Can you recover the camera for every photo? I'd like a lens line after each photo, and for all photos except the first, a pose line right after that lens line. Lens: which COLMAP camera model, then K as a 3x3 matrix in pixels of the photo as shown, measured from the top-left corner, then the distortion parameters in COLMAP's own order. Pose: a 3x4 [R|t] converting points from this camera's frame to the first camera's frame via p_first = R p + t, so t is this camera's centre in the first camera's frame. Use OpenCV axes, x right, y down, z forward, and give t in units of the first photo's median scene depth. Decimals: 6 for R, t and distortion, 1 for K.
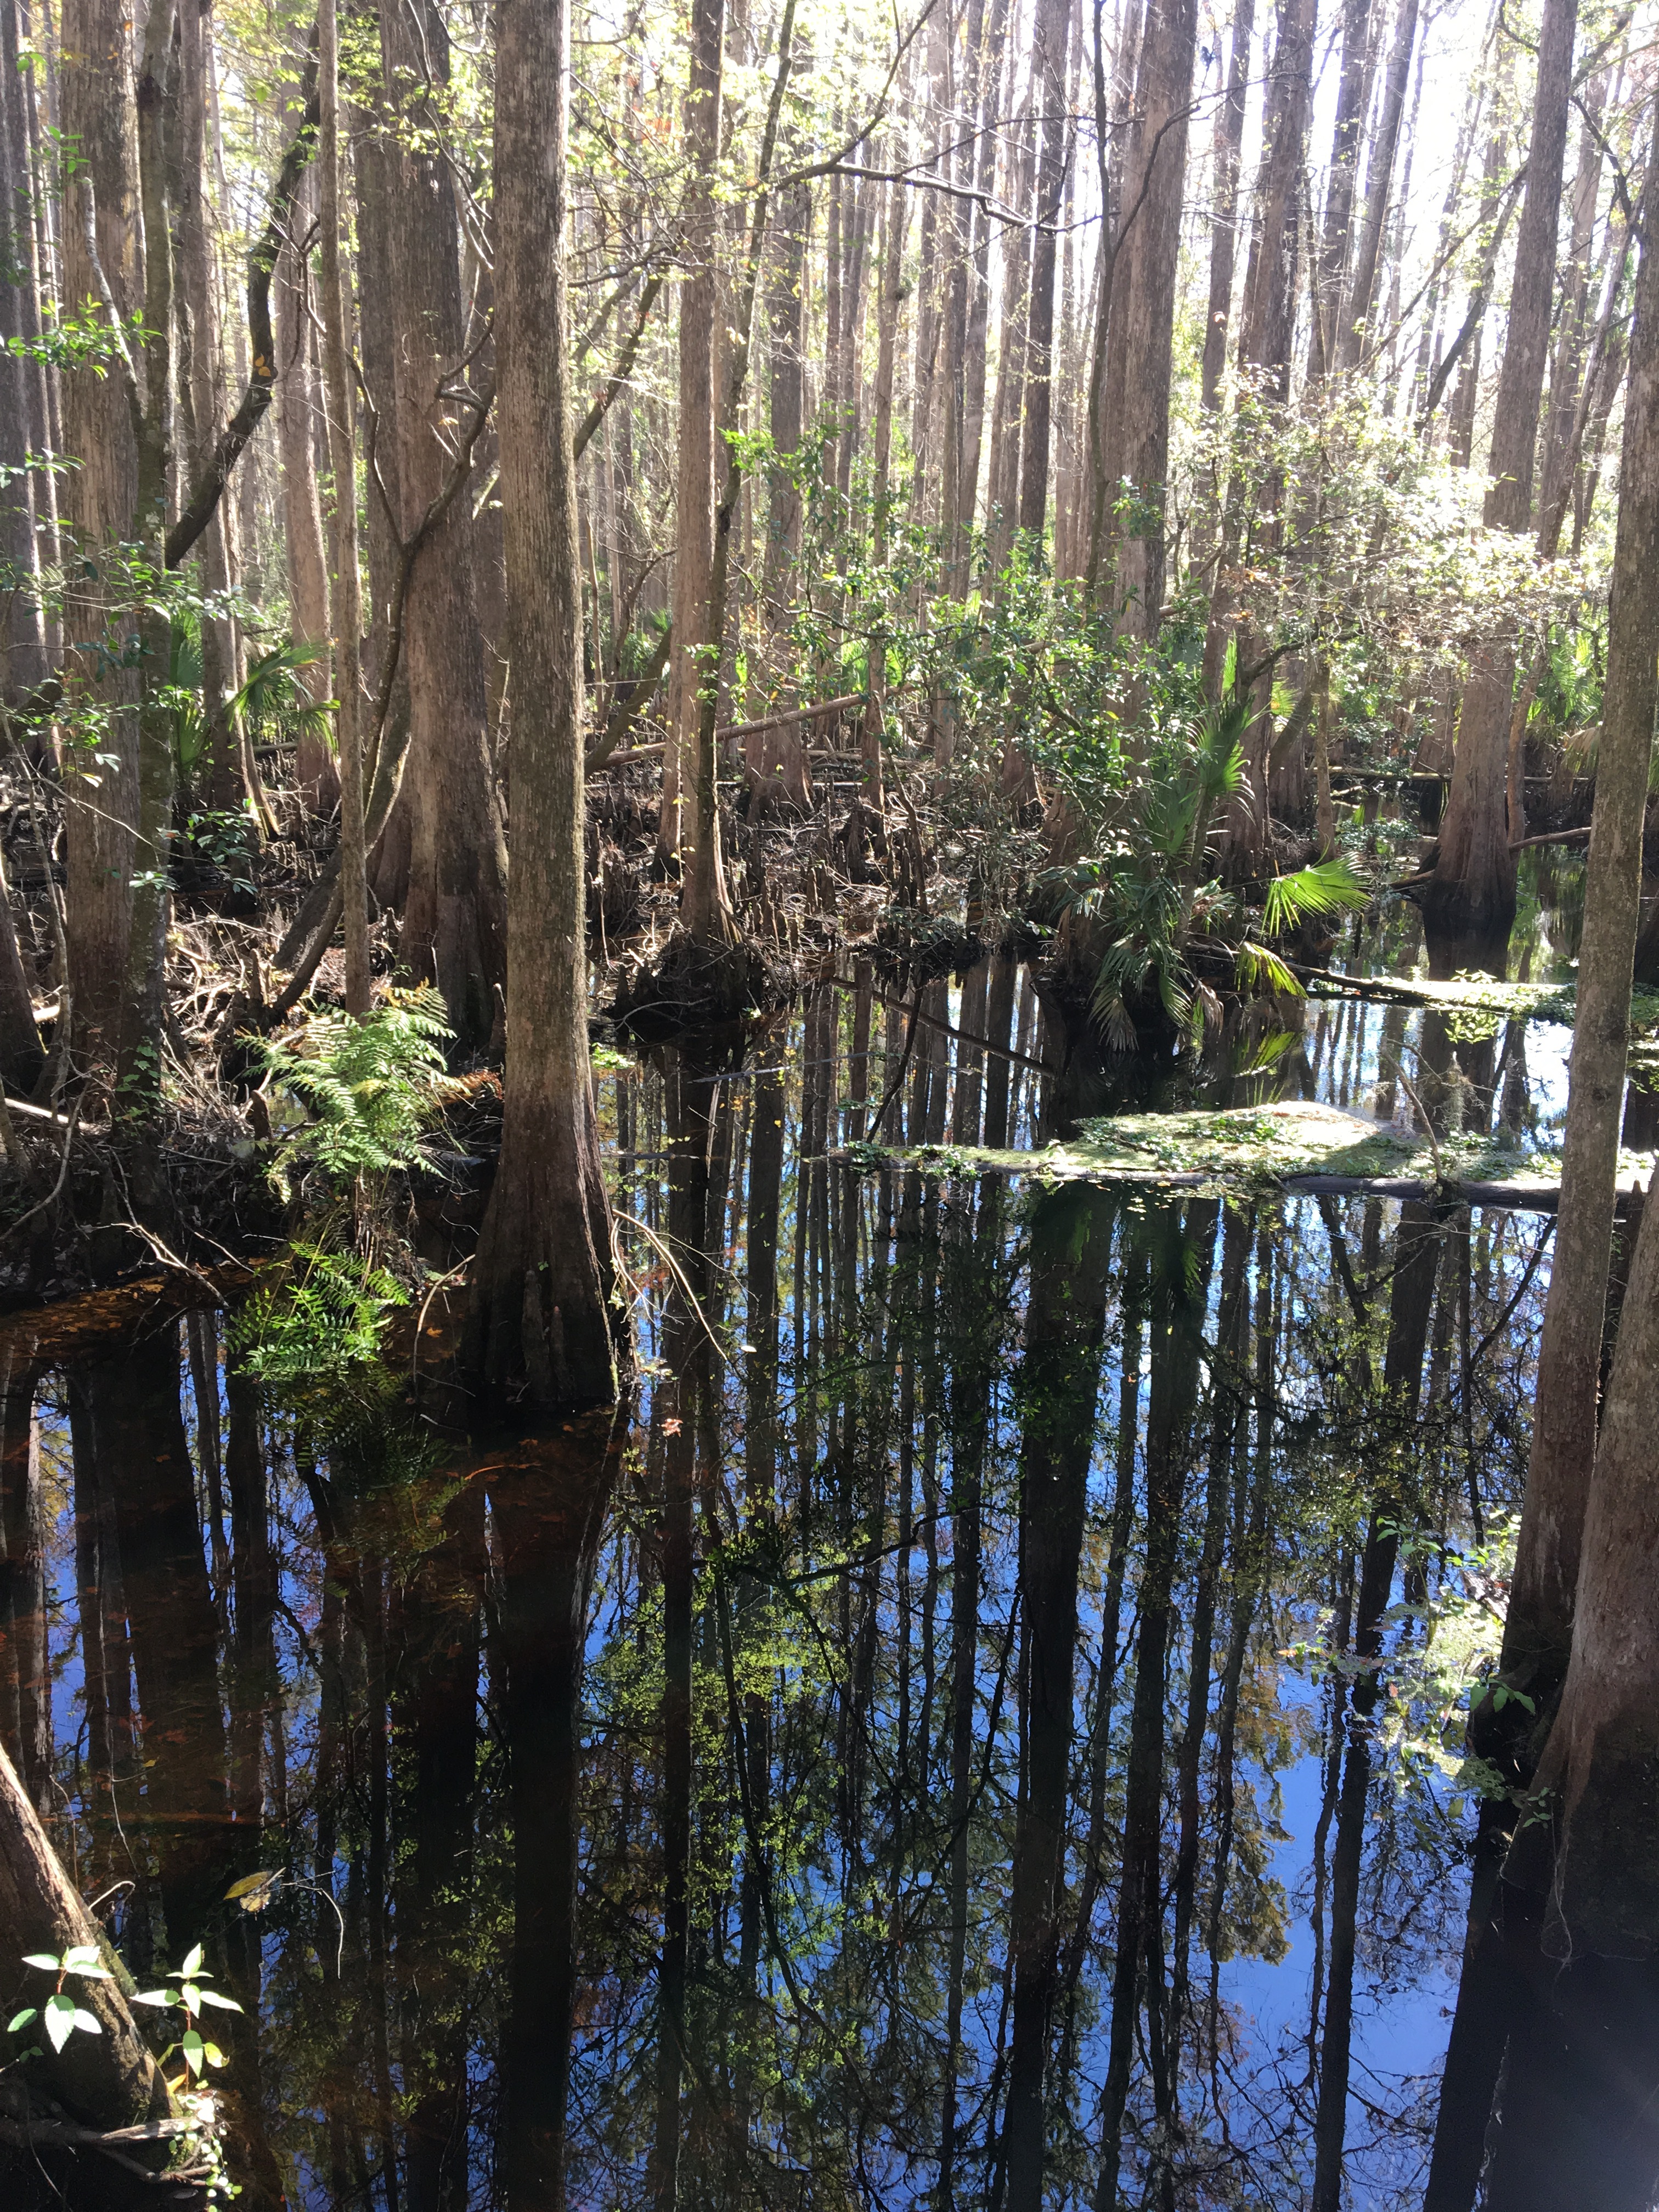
lens RADIAL K [[1839.8, 0, 822.0], [0, 1839.8, 1114.9], [0, 0, 1]] dist [0.083813, -0.155388]
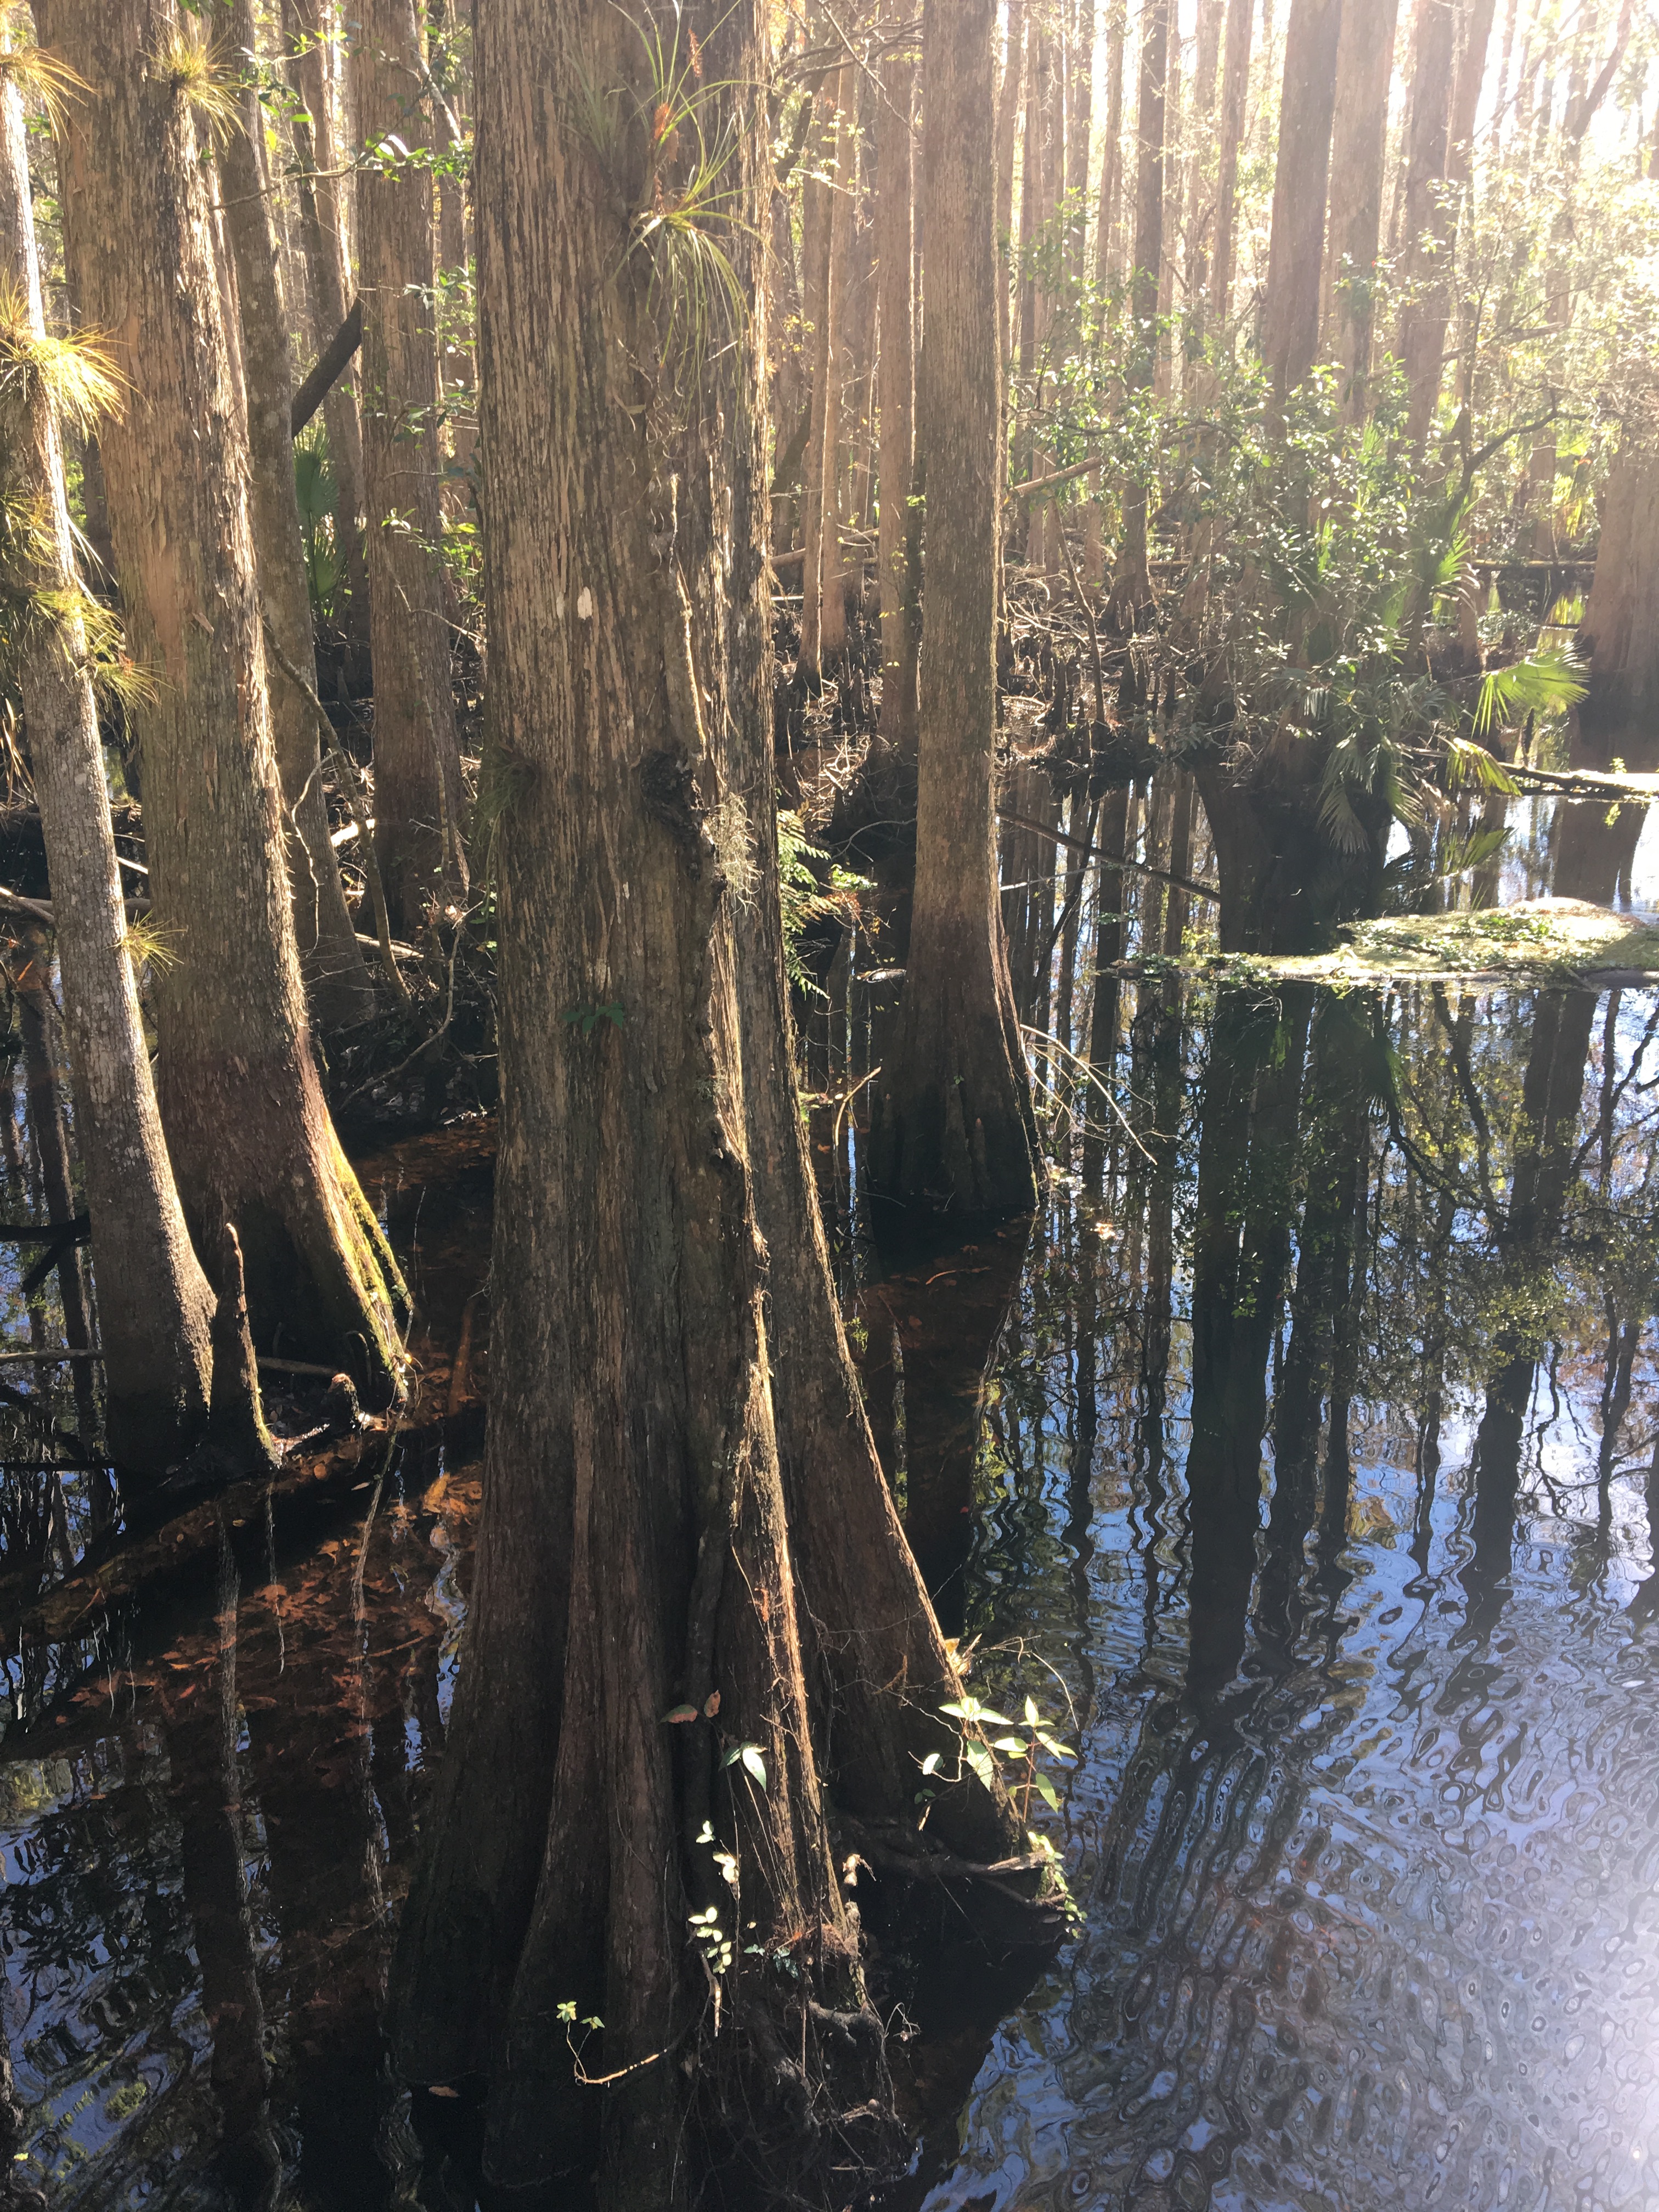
lens RADIAL K [[1839.8, 0, 822.0], [0, 1839.8, 1114.9], [0, 0, 1]] dist [0.083813, -0.155388]
pose [[0.999396, -0.030989, -0.015705, -0.136942], [0.032353, 0.994889, 0.095651, 0.000537], [0.012661, -0.096101, 0.995291, -0.014803]]
